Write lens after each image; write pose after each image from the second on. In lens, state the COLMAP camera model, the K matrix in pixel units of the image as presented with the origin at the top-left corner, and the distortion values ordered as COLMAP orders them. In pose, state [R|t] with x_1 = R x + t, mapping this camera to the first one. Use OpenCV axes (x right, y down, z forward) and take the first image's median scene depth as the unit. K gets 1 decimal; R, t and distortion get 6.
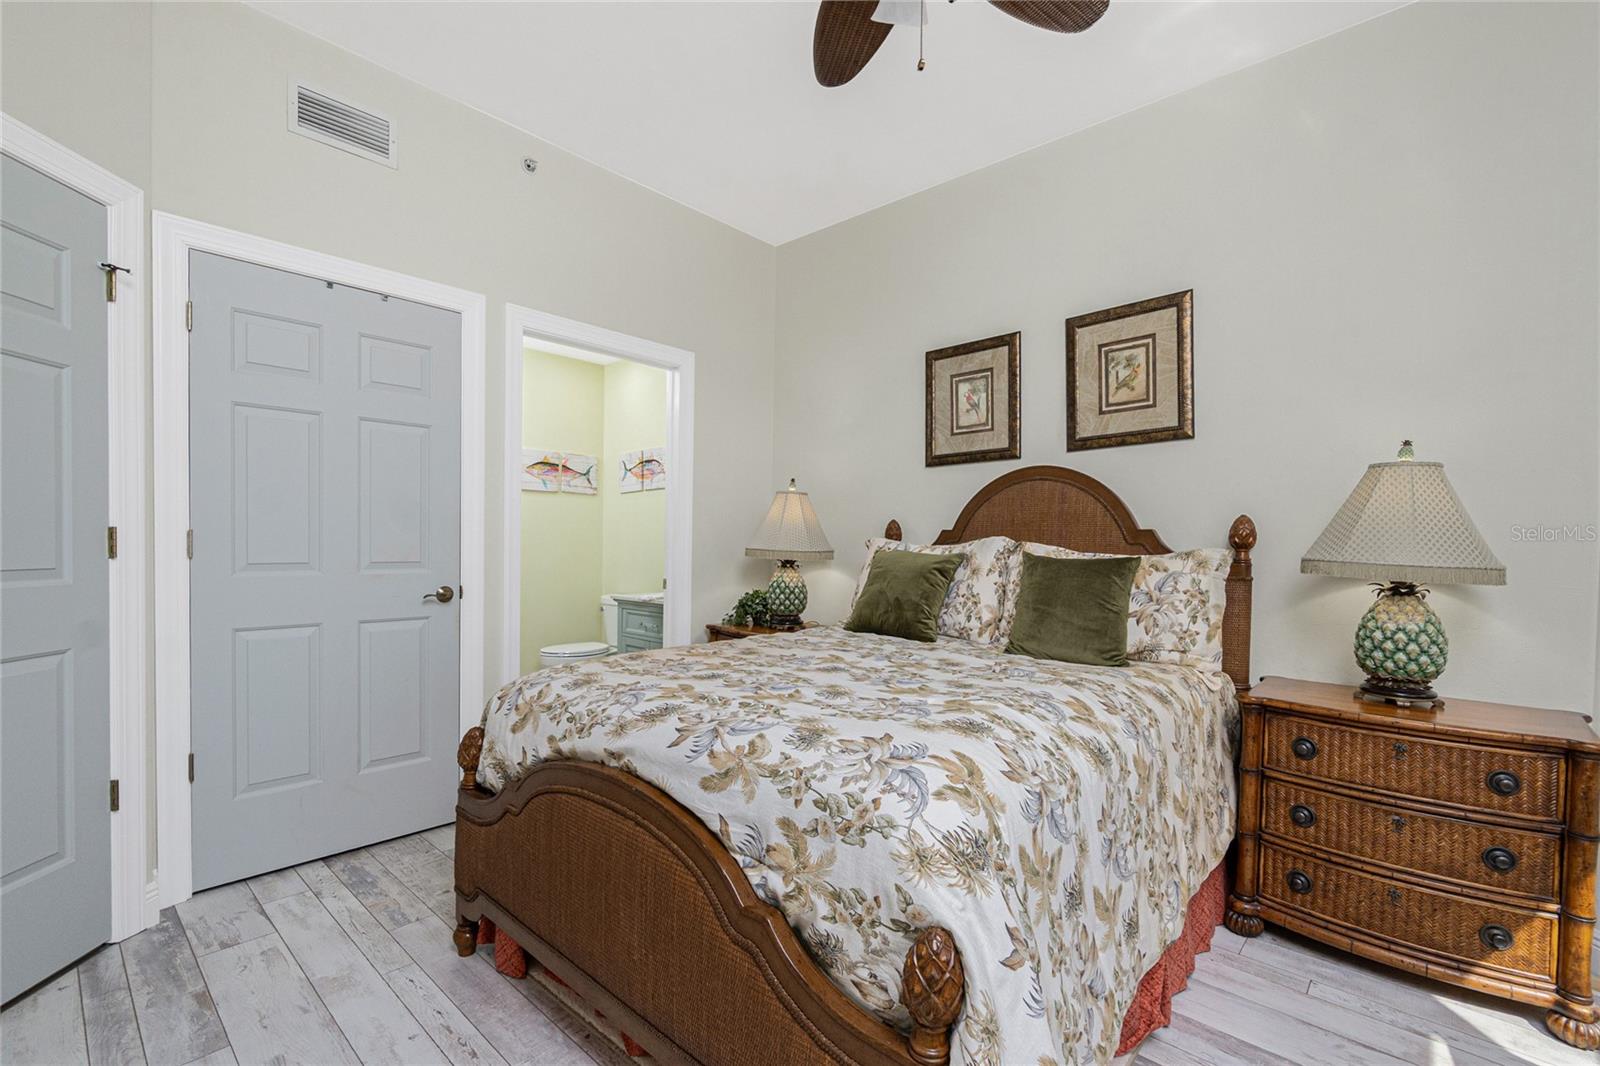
lens RADIAL K [[727.3, 0, 796.9], [0, 727.3, 540.6], [0, 0, 1]] dist [-0.000019, -0.000002]
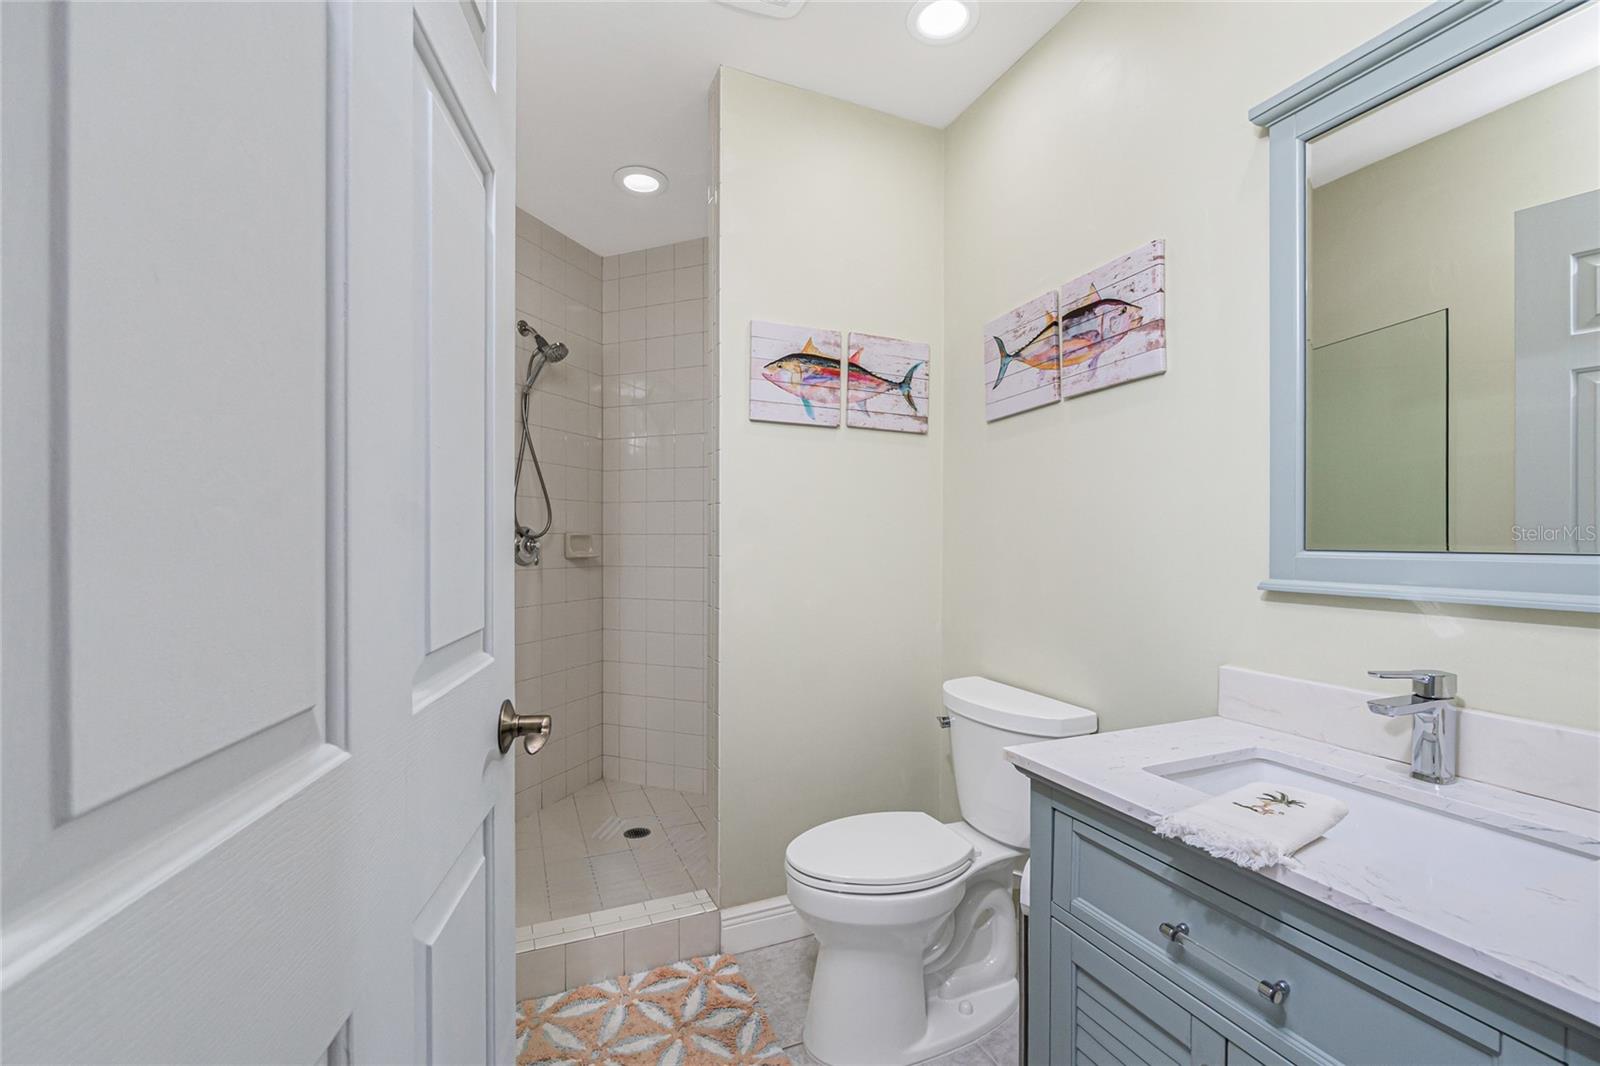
lens RADIAL K [[680.0, 0, 803.6], [0, 680.0, 536.2], [0, 0, 1]] dist [0.000613, 0.000219]
pose [[0.914726, -0.004416, -0.404050, -0.188649], [0.005368, 0.999985, 0.001224, -0.003948], [0.404039, -0.003288, 0.914736, 0.632052]]
